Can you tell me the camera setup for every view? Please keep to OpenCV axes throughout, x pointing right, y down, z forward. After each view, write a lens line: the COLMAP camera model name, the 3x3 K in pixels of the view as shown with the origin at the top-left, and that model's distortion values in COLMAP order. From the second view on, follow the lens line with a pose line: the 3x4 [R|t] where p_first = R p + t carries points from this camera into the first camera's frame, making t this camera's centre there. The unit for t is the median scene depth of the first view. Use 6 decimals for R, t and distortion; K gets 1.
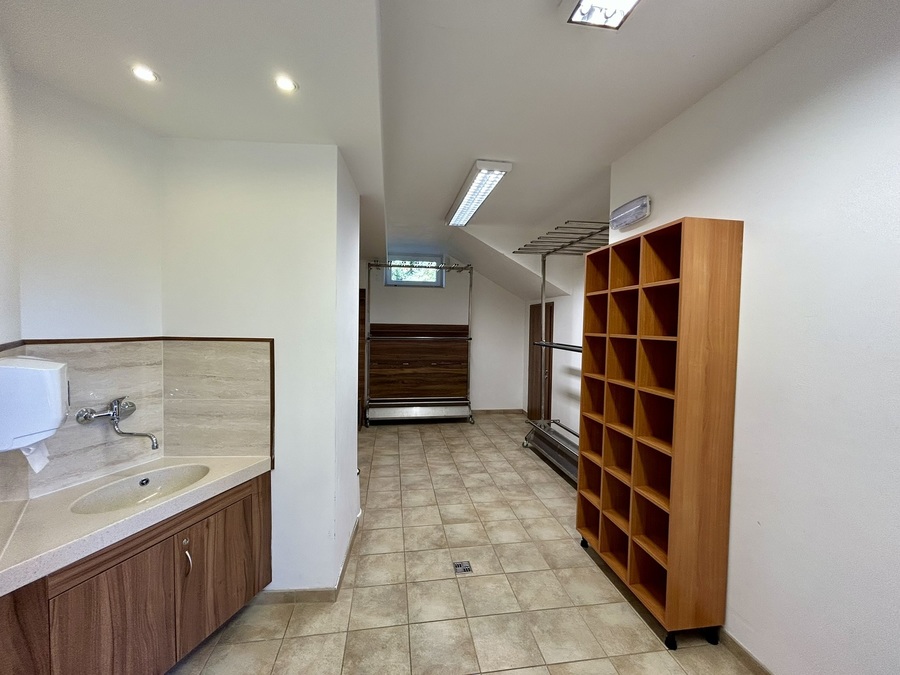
lens RADIAL K [[363.5, 0, 443.2], [0, 363.5, 336.0], [0, 0, 1]] dist [0.003199, 0.000127]
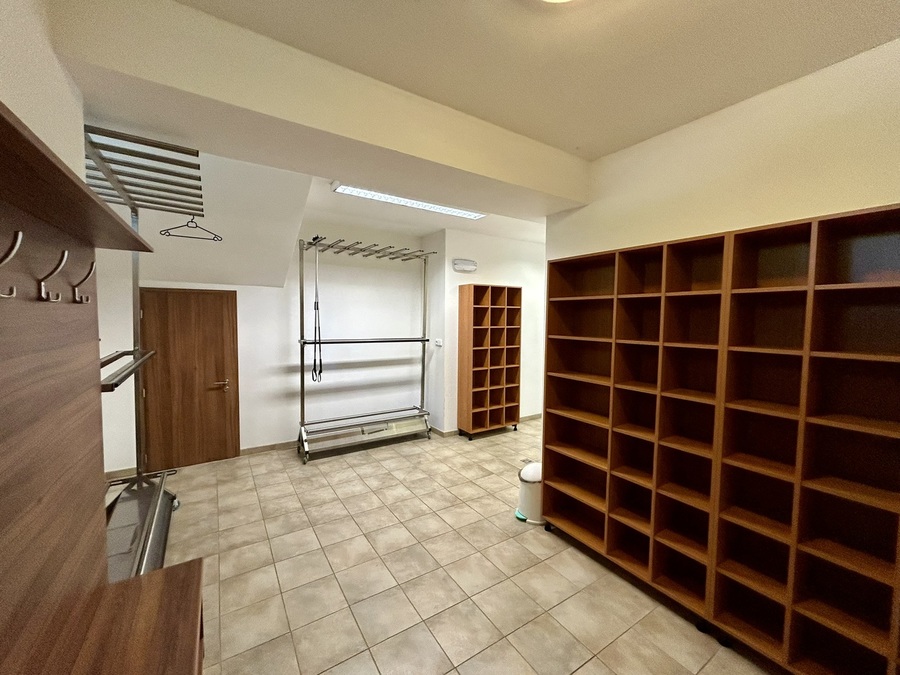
lens RADIAL K [[363.5, 0, 443.7], [0, 363.5, 337.0], [0, 0, 1]] dist [0.003199, 0.000127]
pose [[-0.418078, -0.069172, 0.905774, -0.838473], [0.010786, 0.996648, 0.081090, -0.076329], [-0.908347, 0.043672, -0.415931, 1.290861]]
